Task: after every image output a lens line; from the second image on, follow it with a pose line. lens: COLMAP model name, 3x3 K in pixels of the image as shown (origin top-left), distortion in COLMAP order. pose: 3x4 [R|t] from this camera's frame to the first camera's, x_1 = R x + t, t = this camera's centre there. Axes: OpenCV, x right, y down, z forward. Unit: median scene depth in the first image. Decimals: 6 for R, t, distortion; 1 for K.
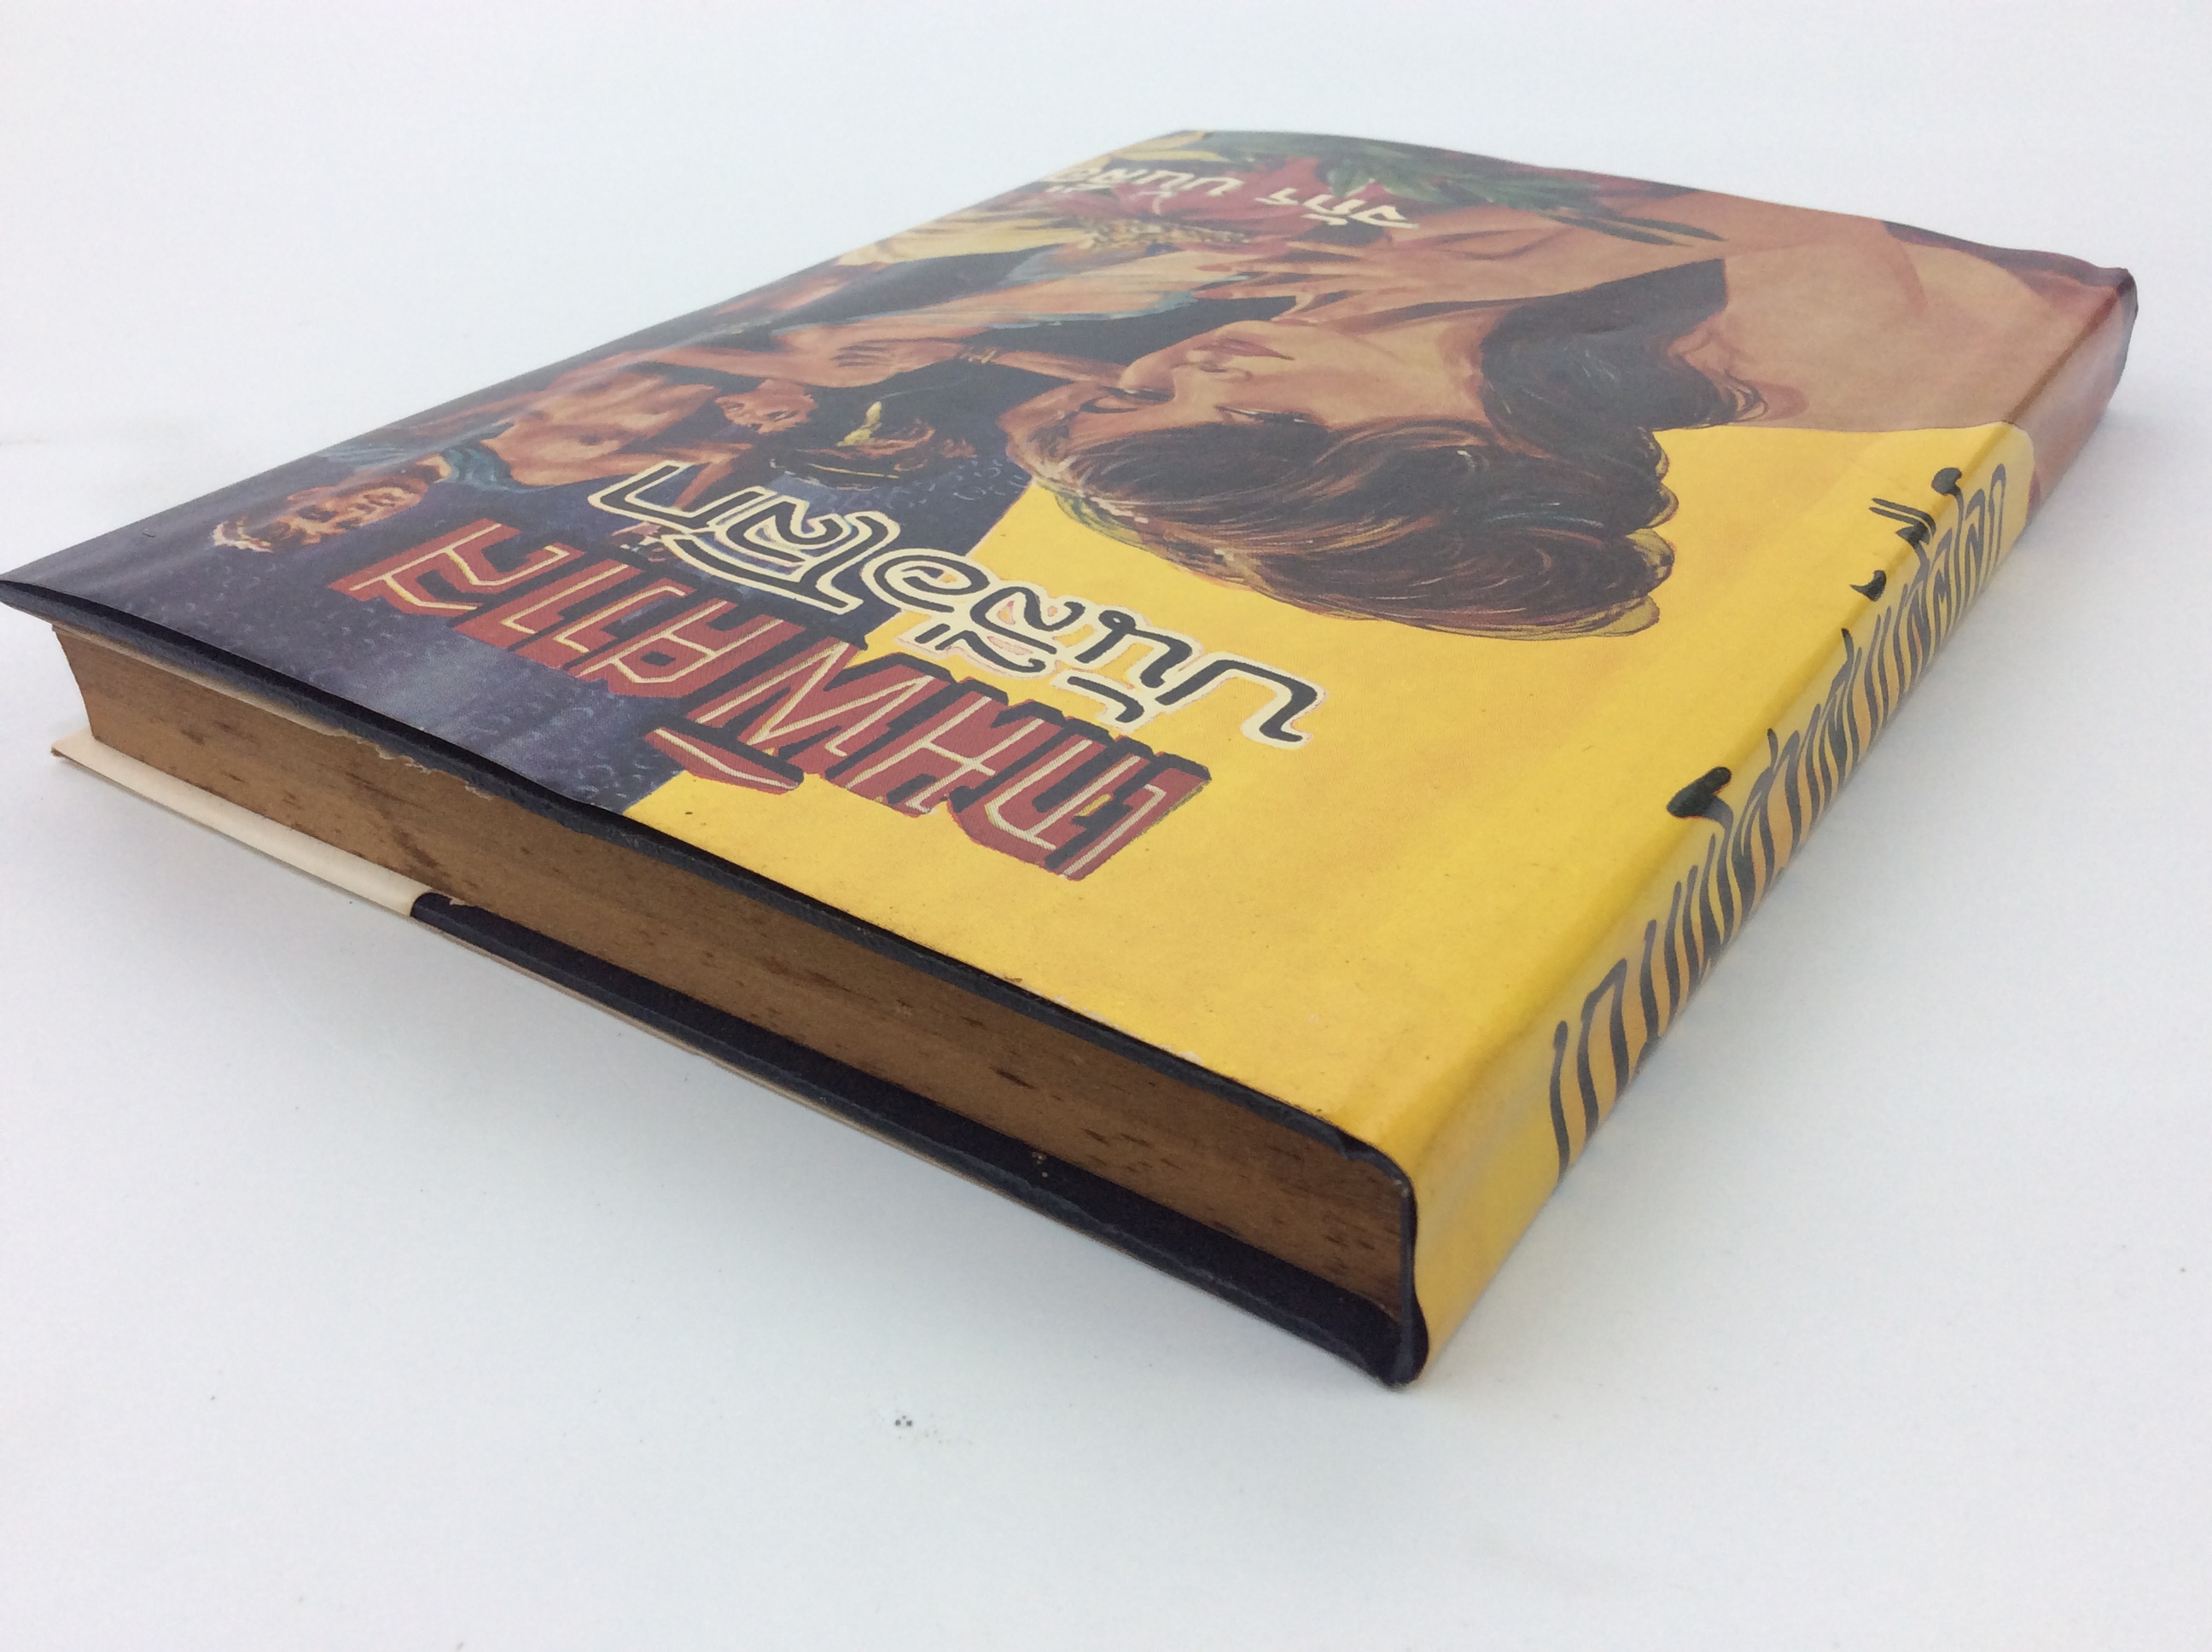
lens RADIAL K [[2099.3, 0, 1103.1], [0, 2099.3, 822.4], [0, 0, 1]] dist [-0.028516, 0.000000]
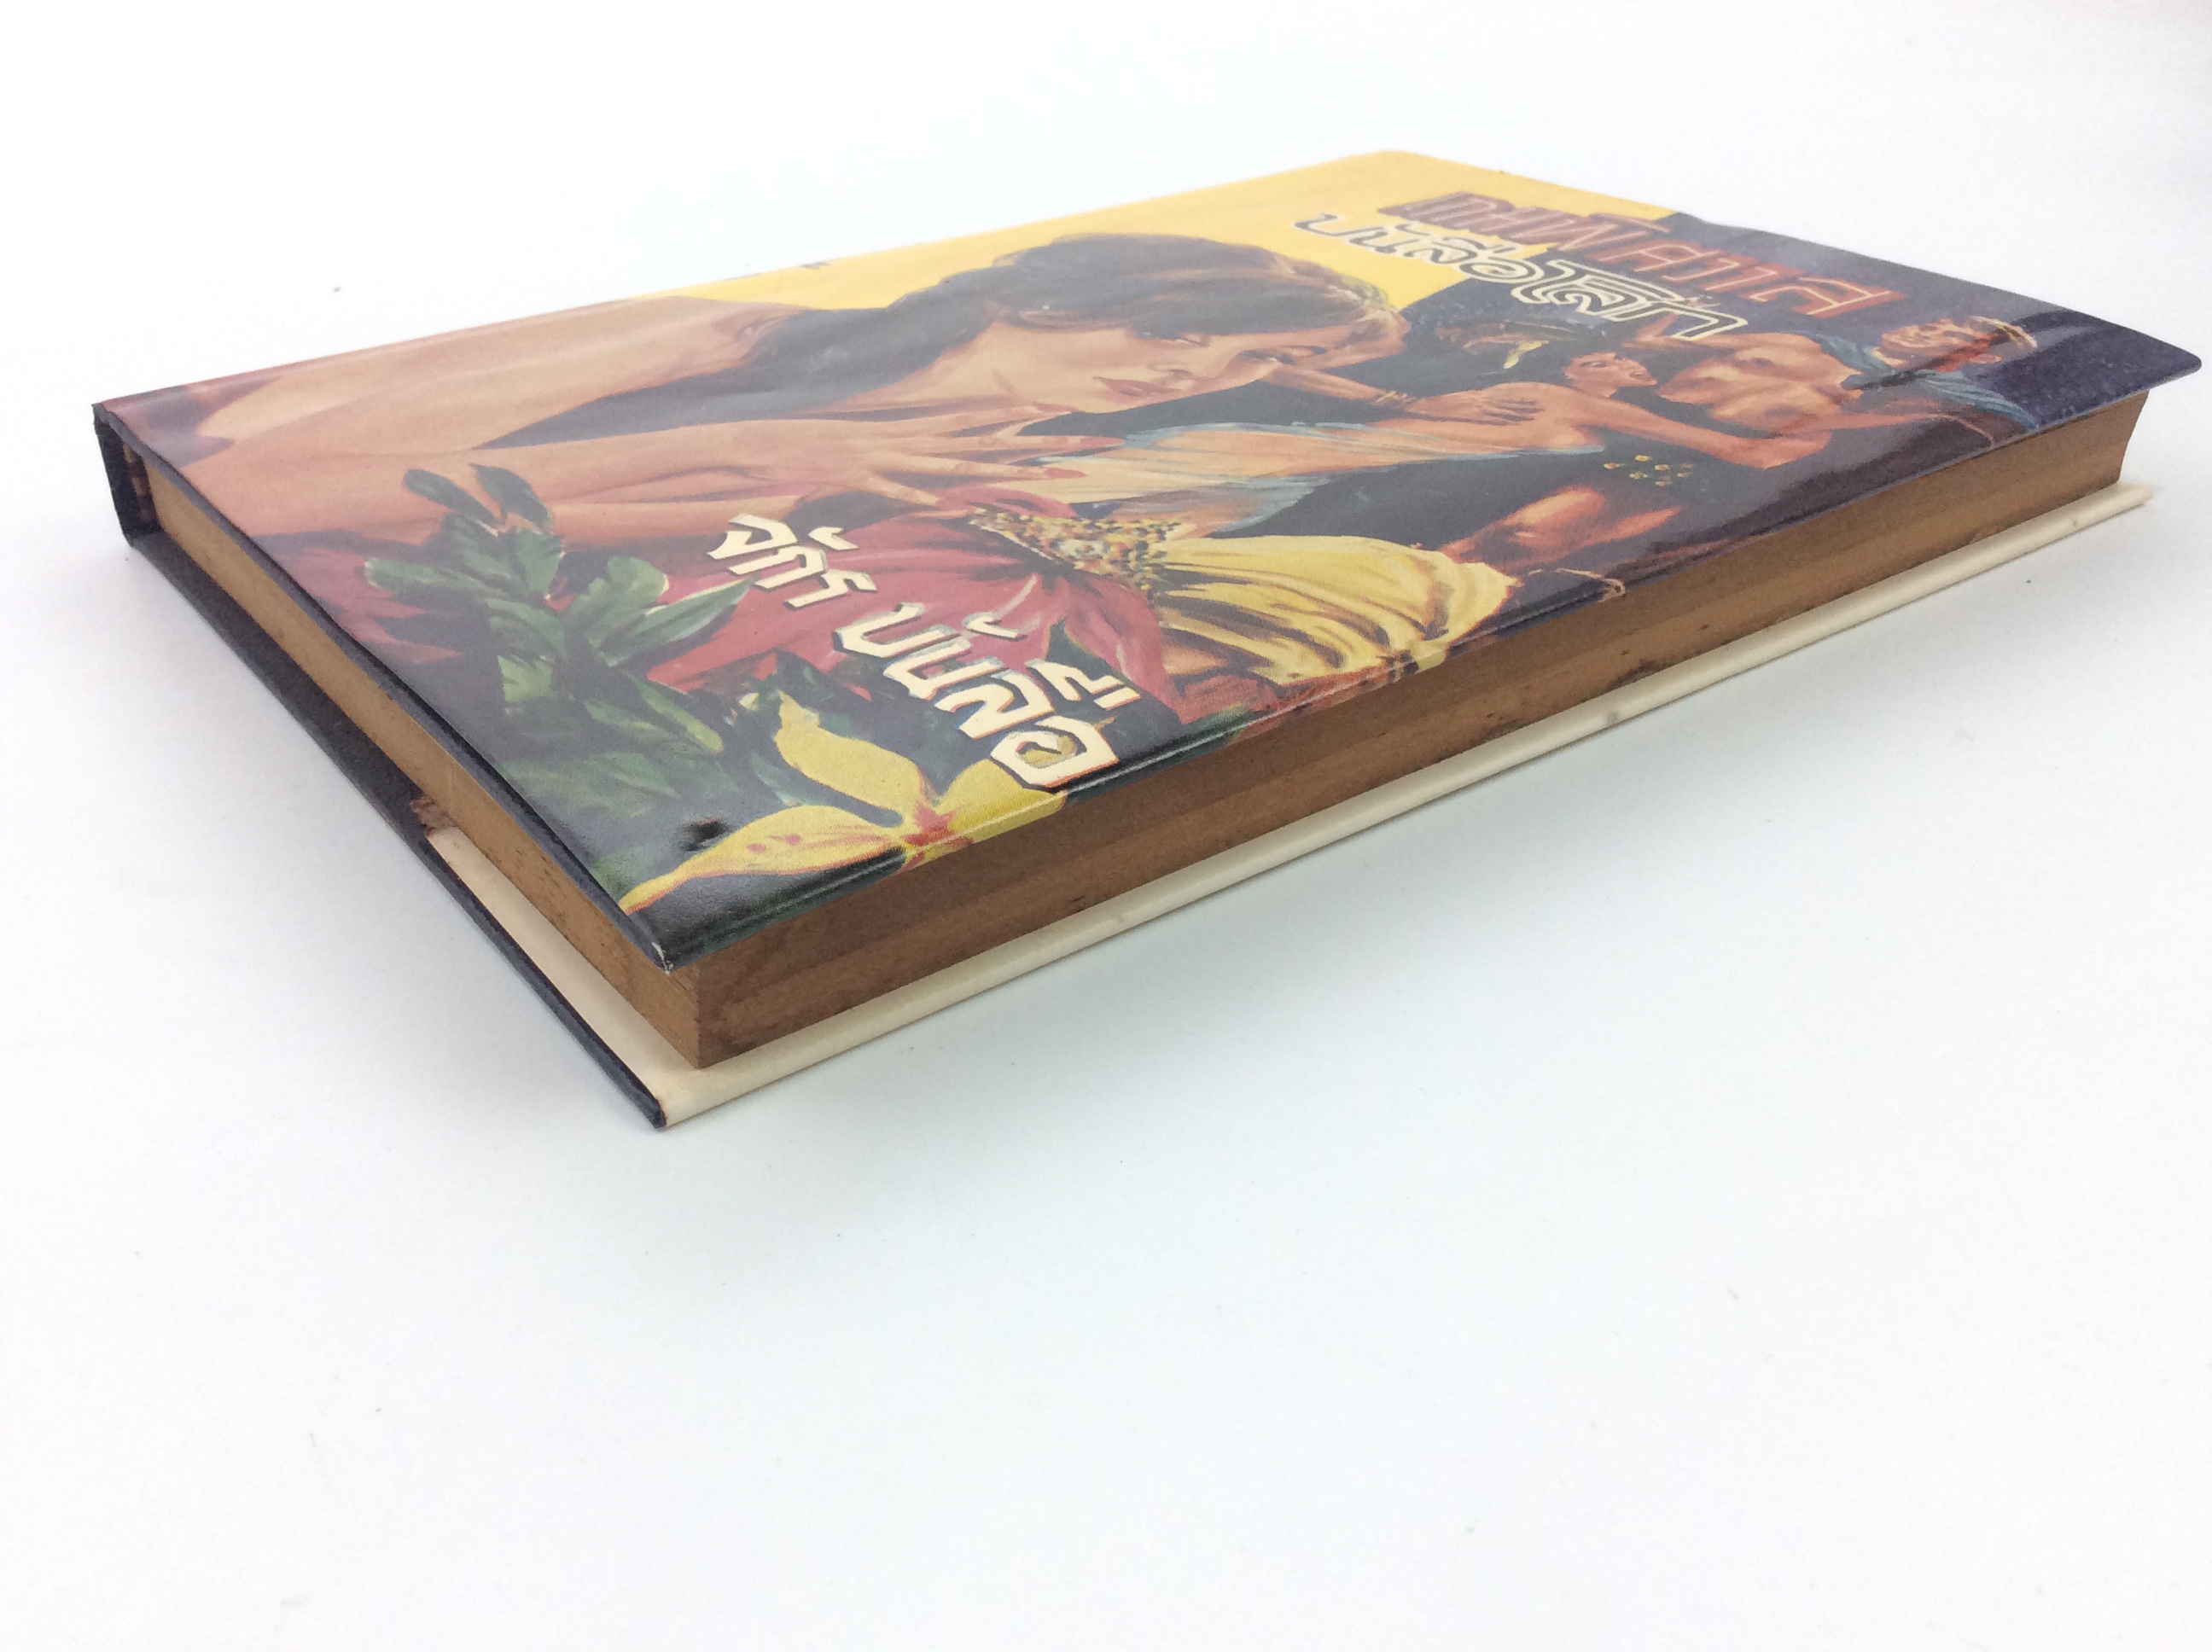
lens RADIAL K [[2099.3, 0, 1105.5], [0, 2099.3, 831.7], [0, 0, 1]] dist [-0.028516, 0.000000]
pose [[-0.943443, -0.167901, 0.285876, -0.277703], [0.182240, 0.457690, 0.870235, -1.140013], [-0.276956, 0.873115, -0.401206, 1.800101]]
